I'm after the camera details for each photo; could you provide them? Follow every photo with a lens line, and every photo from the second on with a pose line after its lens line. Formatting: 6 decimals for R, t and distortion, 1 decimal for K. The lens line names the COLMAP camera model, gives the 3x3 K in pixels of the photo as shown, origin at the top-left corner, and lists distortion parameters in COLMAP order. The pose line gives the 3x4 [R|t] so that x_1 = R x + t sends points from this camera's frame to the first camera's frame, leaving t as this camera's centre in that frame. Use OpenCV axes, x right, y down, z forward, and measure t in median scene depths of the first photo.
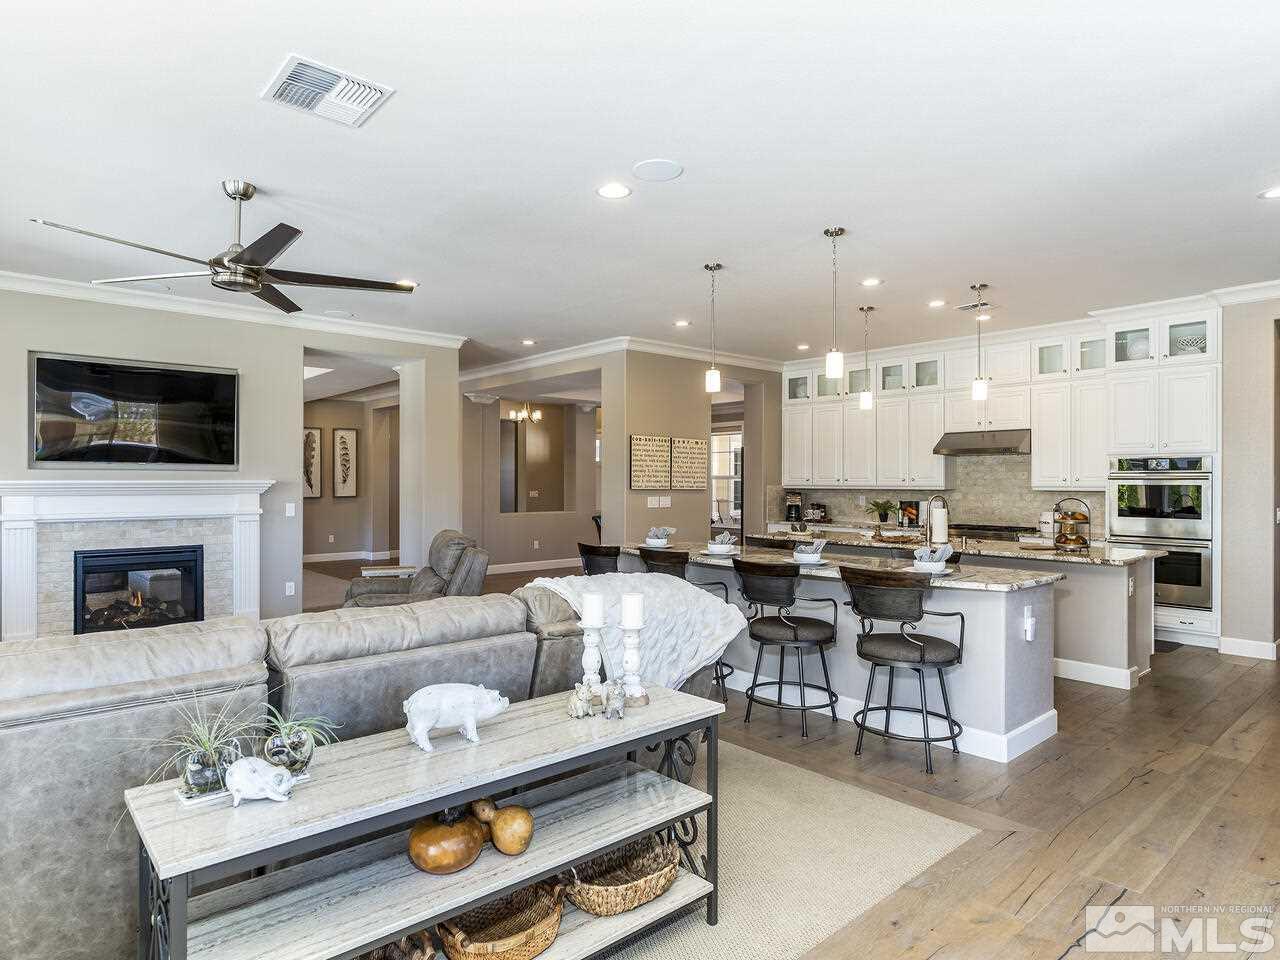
lens RADIAL K [[763.9, 0, 640.0], [0, 763.9, 480.0], [0, 0, 1]] dist [0.003970, 0.001230]
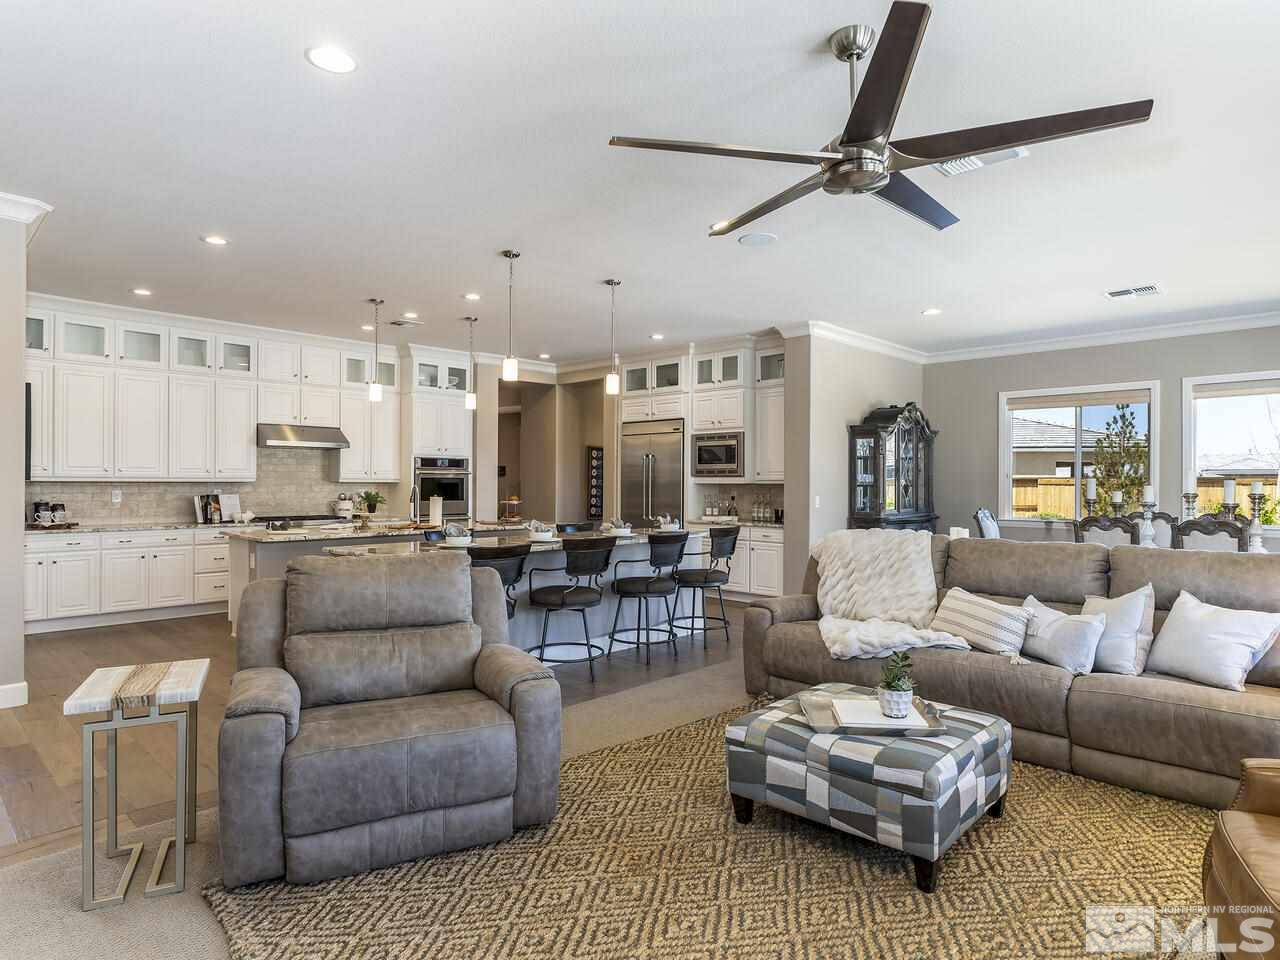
lens RADIAL K [[730.5, 0, 640.0], [0, 730.5, 480.0], [0, 0, 1]] dist [0.001833, 0.000804]
pose [[-0.079328, 0.001764, 0.996847, -0.644152], [-0.005938, 0.999980, -0.002242, 0.010768], [-0.996831, -0.006097, -0.079316, 0.681360]]
